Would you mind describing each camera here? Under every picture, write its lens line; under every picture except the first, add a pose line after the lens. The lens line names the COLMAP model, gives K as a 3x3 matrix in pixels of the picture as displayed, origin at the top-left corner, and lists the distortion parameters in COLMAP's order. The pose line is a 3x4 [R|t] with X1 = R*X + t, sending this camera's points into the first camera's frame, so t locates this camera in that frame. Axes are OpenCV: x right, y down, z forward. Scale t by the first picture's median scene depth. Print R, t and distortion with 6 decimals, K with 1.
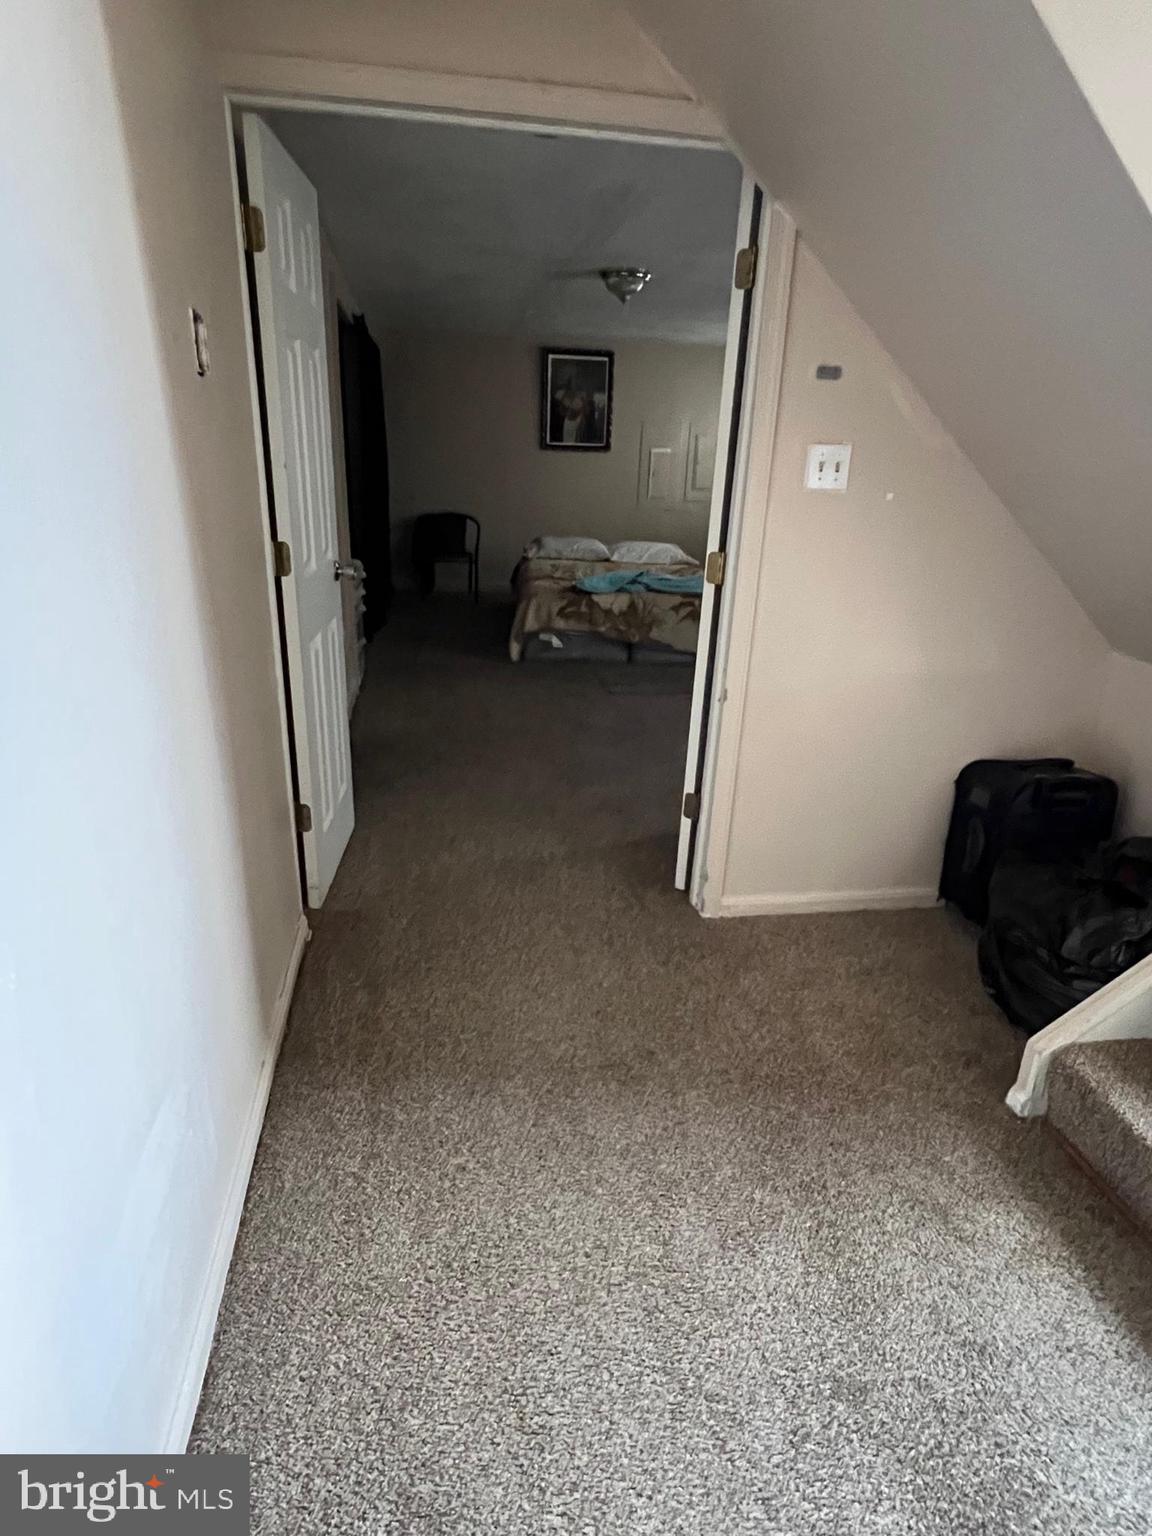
lens RADIAL K [[853.9, 0, 574.0], [0, 853.9, 772.4], [0, 0, 1]] dist [0.000908, -0.000891]
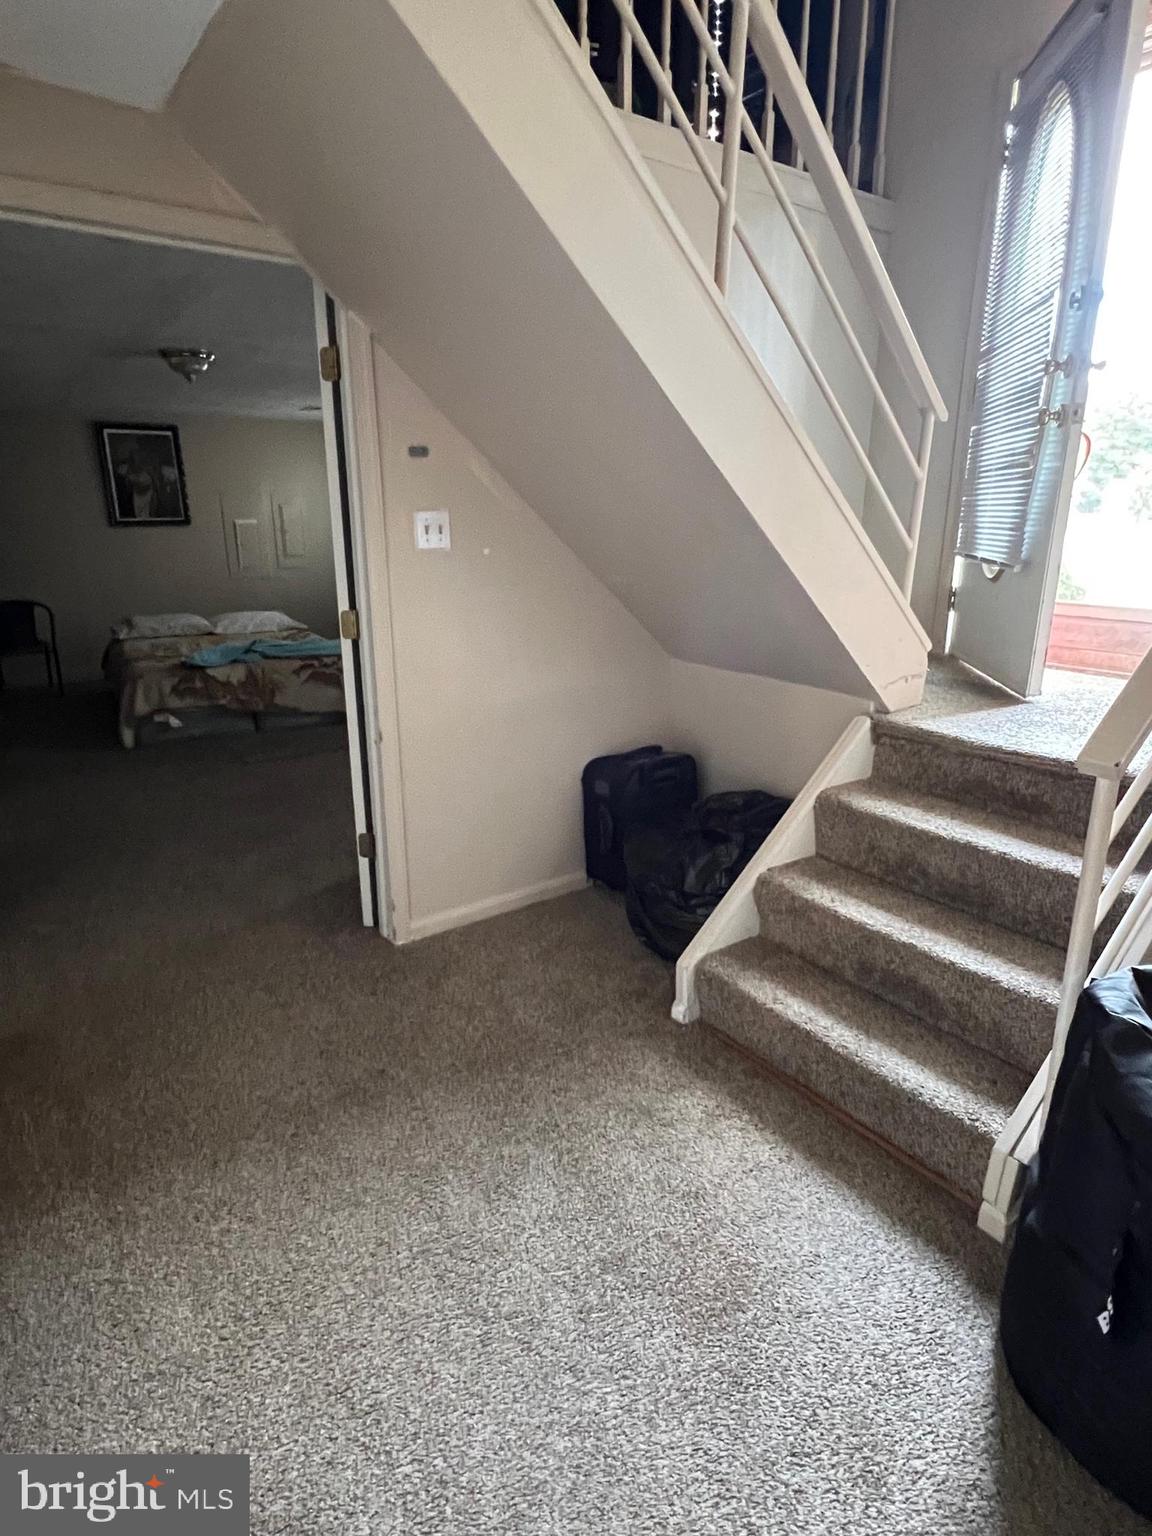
lens RADIAL K [[848.2, 0, 576.0], [0, 848.2, 768.0], [0, 0, 1]] dist [-0.002915, -0.001536]
pose [[0.891372, -0.169226, 0.420499, -0.032800], [0.198400, 0.979769, -0.026269, 0.014207], [-0.407546, 0.106843, 0.906913, -0.044352]]
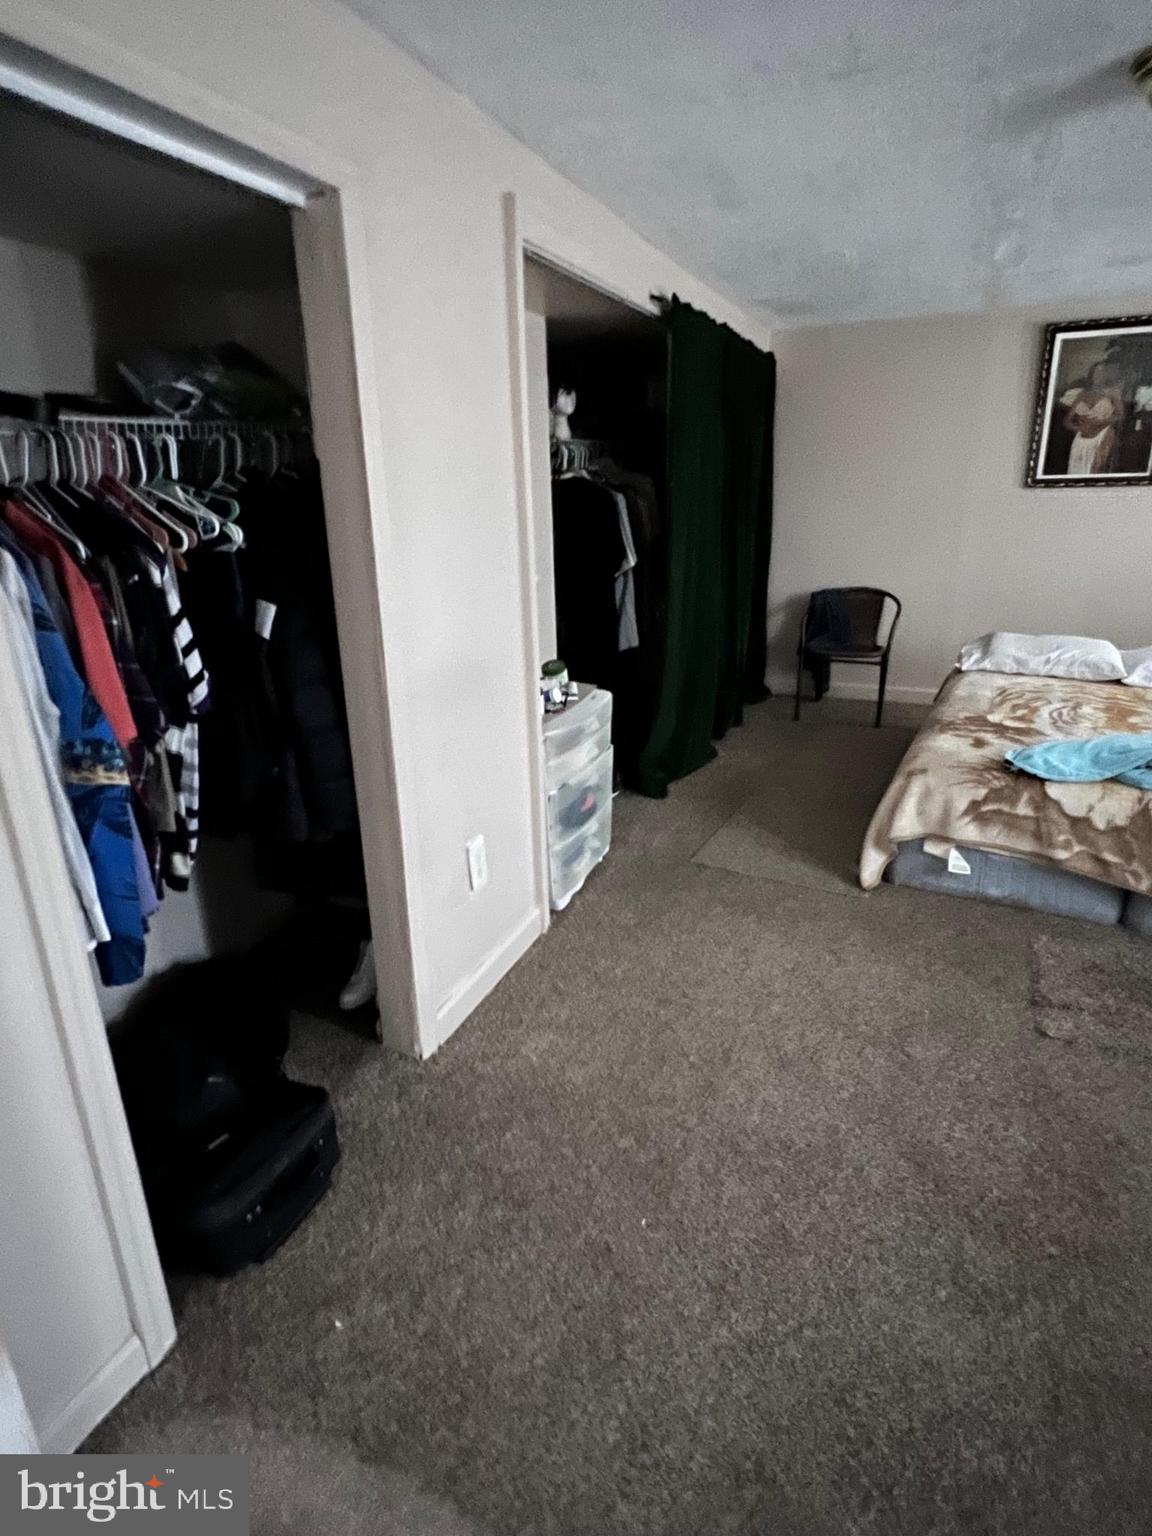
lens RADIAL K [[853.9, 0, 574.0], [0, 853.9, 772.4], [0, 0, 1]] dist [0.000908, -0.000891]
pose [[0.844556, 0.119486, -0.521966, 0.055524], [-0.141927, 0.989872, -0.003044, -0.205671], [0.516316, 0.076652, 0.852961, 0.521221]]
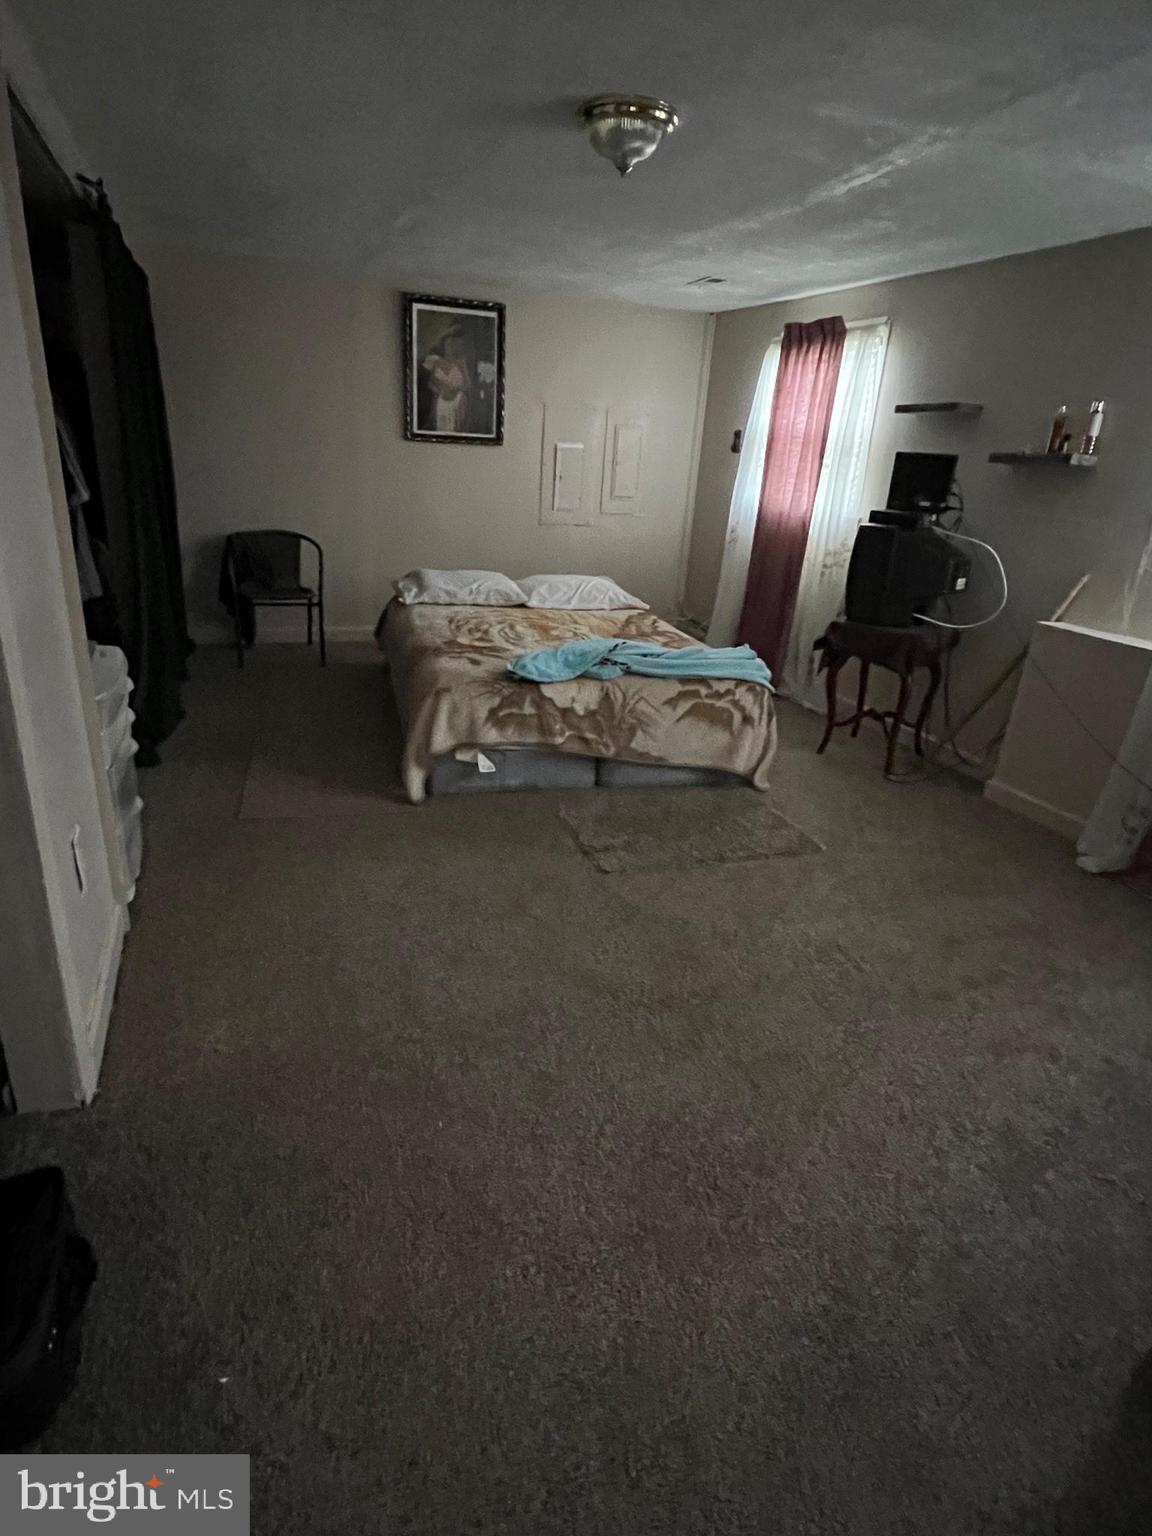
lens RADIAL K [[851.2, 0, 576.0], [0, 851.2, 768.0], [0, 0, 1]] dist [0.002063, -0.000624]
pose [[0.978147, -0.051495, 0.201439, -0.093699], [0.050123, 0.998672, 0.011910, -0.183554], [-0.201785, -0.001553, 0.979429, 0.474466]]
